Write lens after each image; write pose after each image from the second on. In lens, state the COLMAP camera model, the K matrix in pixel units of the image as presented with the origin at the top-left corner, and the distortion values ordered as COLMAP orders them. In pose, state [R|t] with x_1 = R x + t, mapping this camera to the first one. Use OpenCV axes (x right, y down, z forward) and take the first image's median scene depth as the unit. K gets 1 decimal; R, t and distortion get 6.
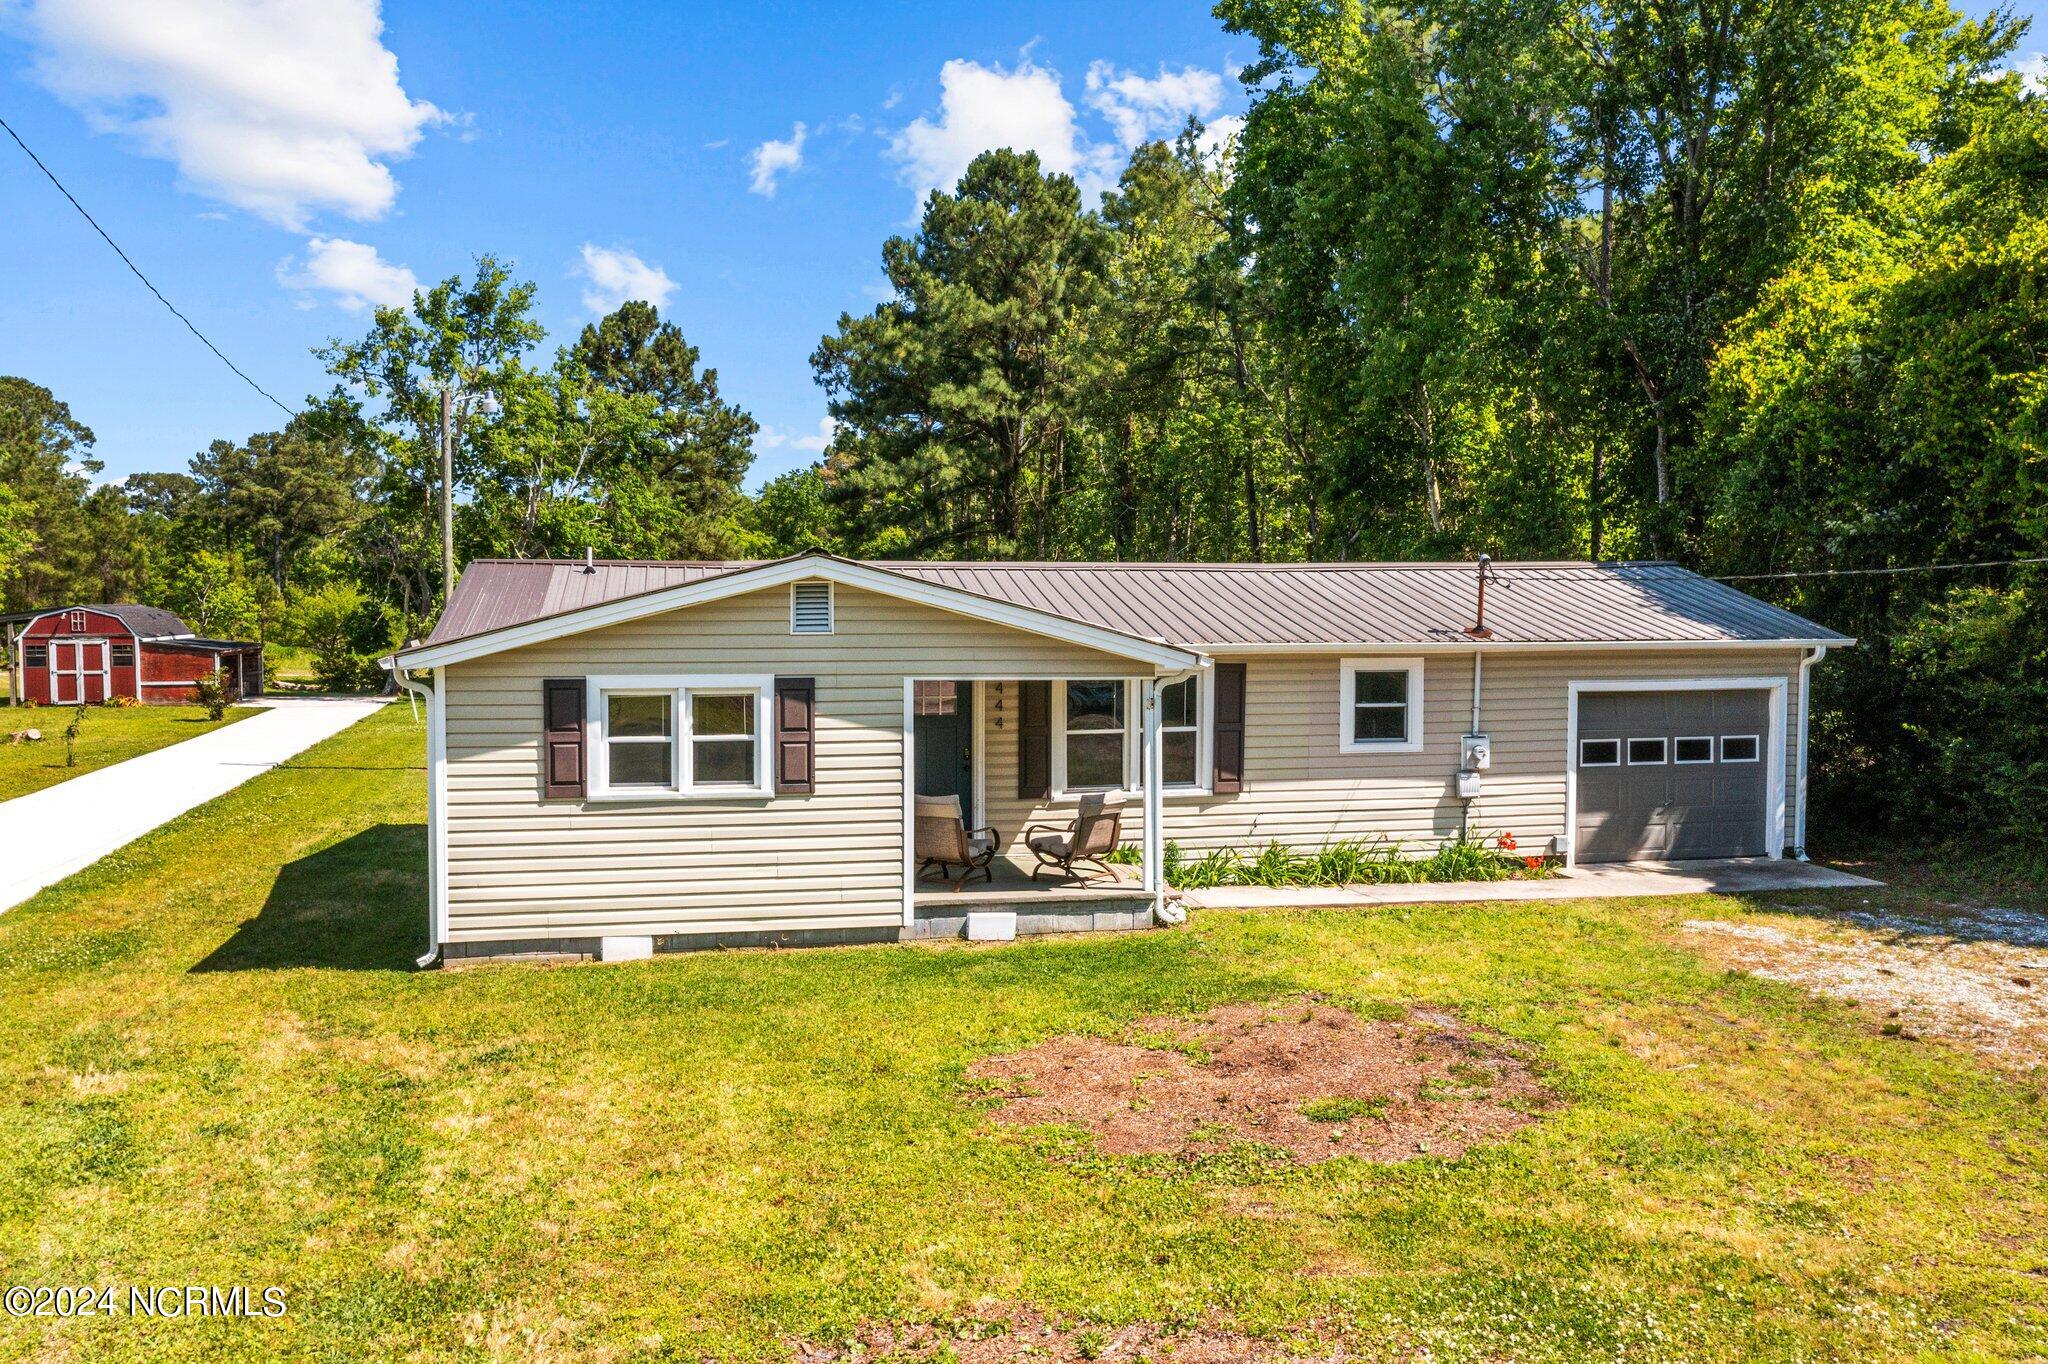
lens RADIAL K [[1660.8, 0, 1026.9], [0, 1660.8, 683.5], [0, 0, 1]] dist [-0.005487, 0.003033]
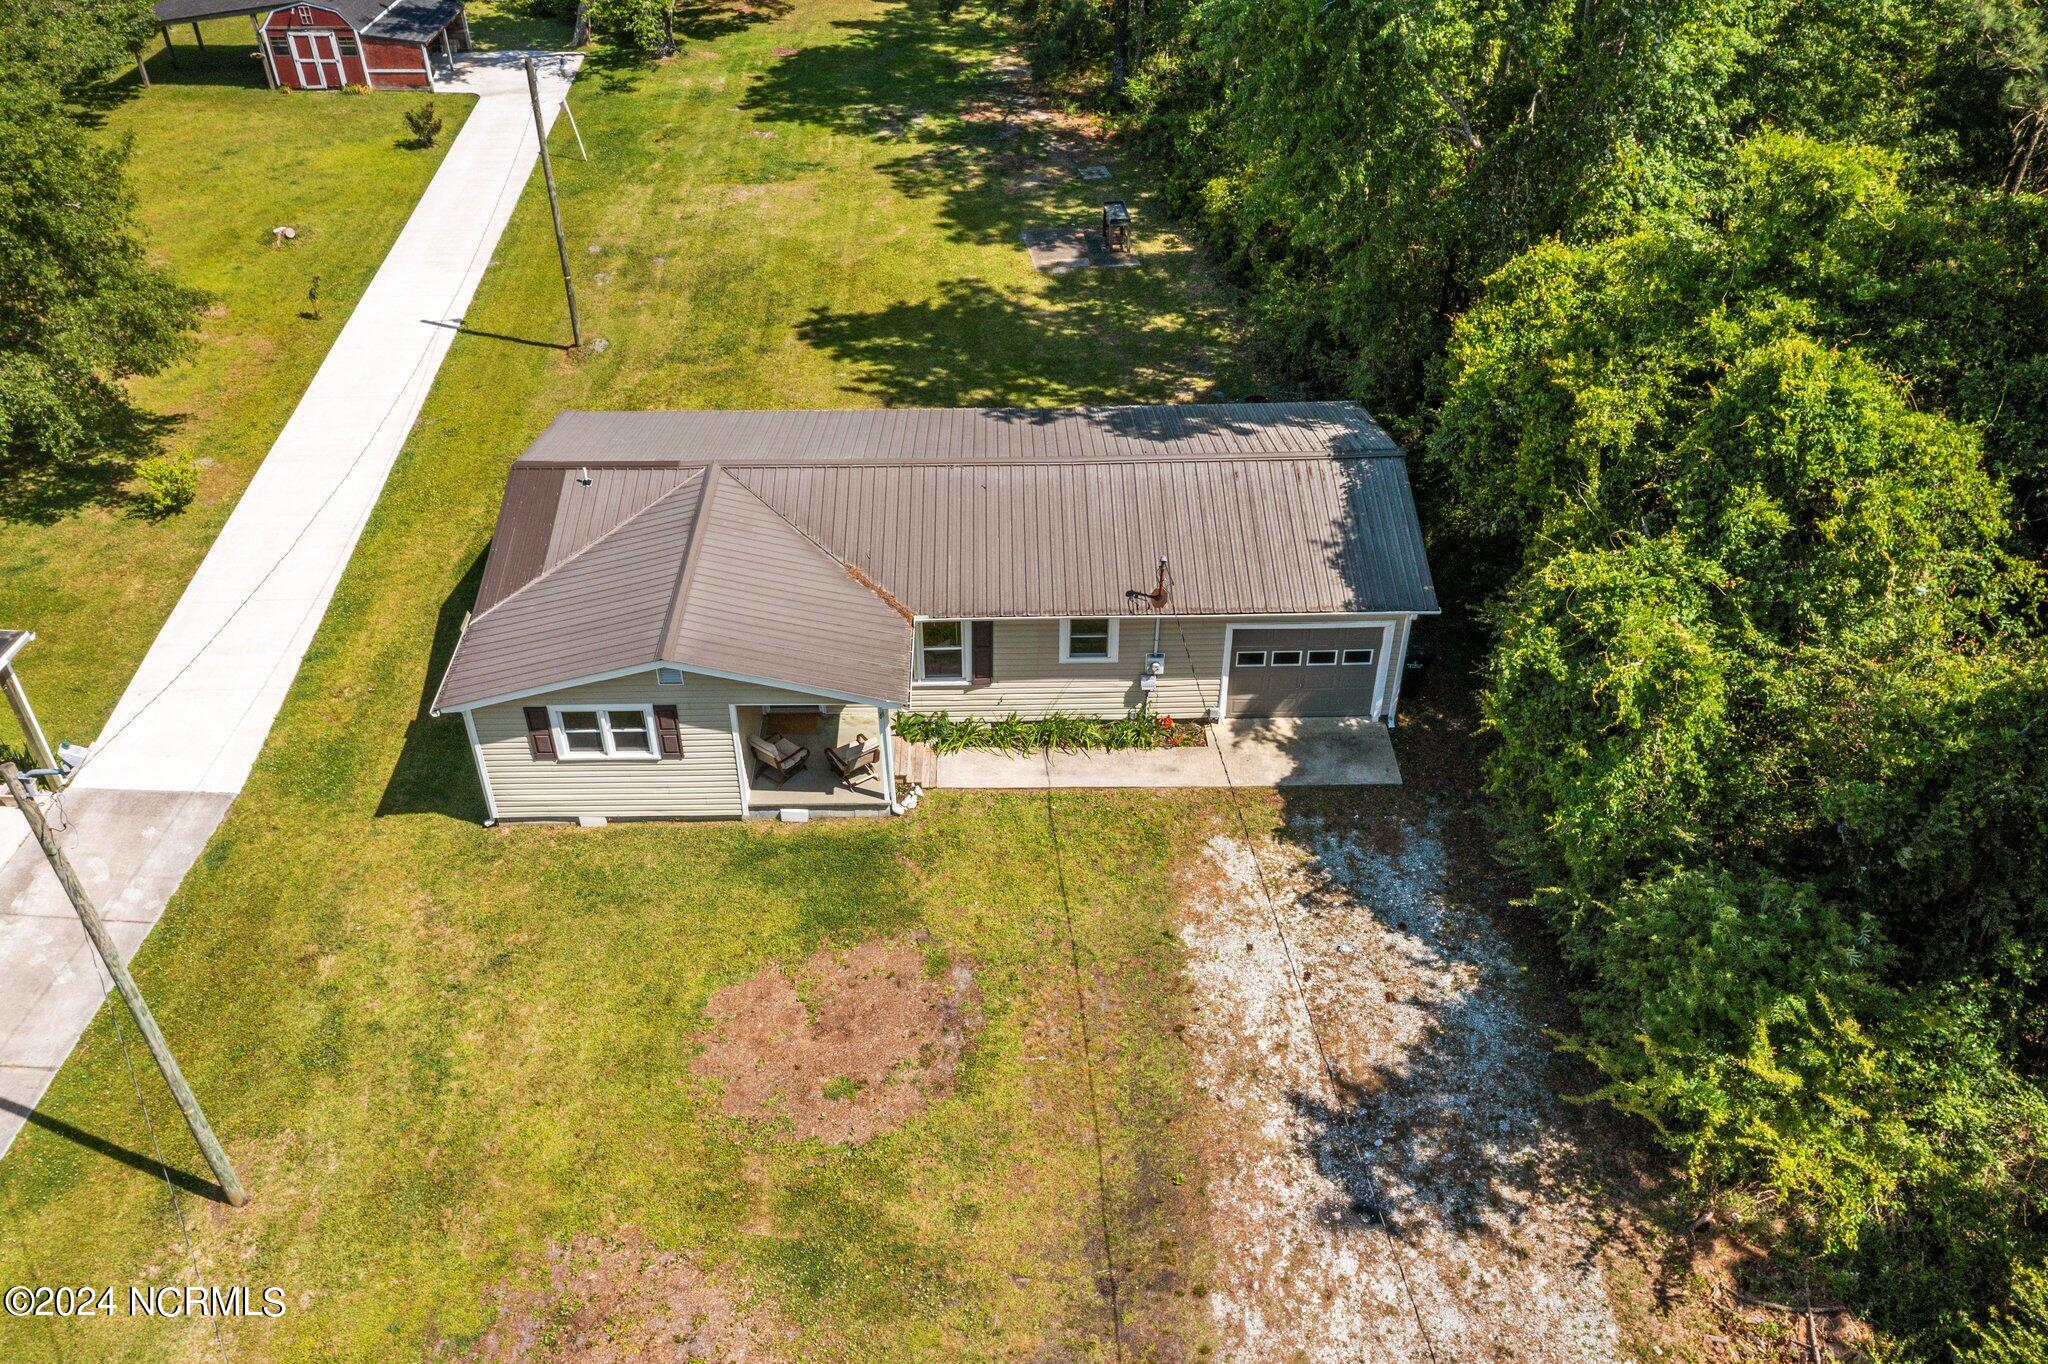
lens RADIAL K [[1656.5, 0, 1021.5], [0, 1656.5, 681.0], [0, 0, 1]] dist [0.006337, 0.000820]
pose [[0.980744, 0.112136, -0.159897, 0.486154], [-0.002426, 0.825663, 0.564158, -0.975844], [0.195284, -0.552906, 0.810036, -0.301495]]
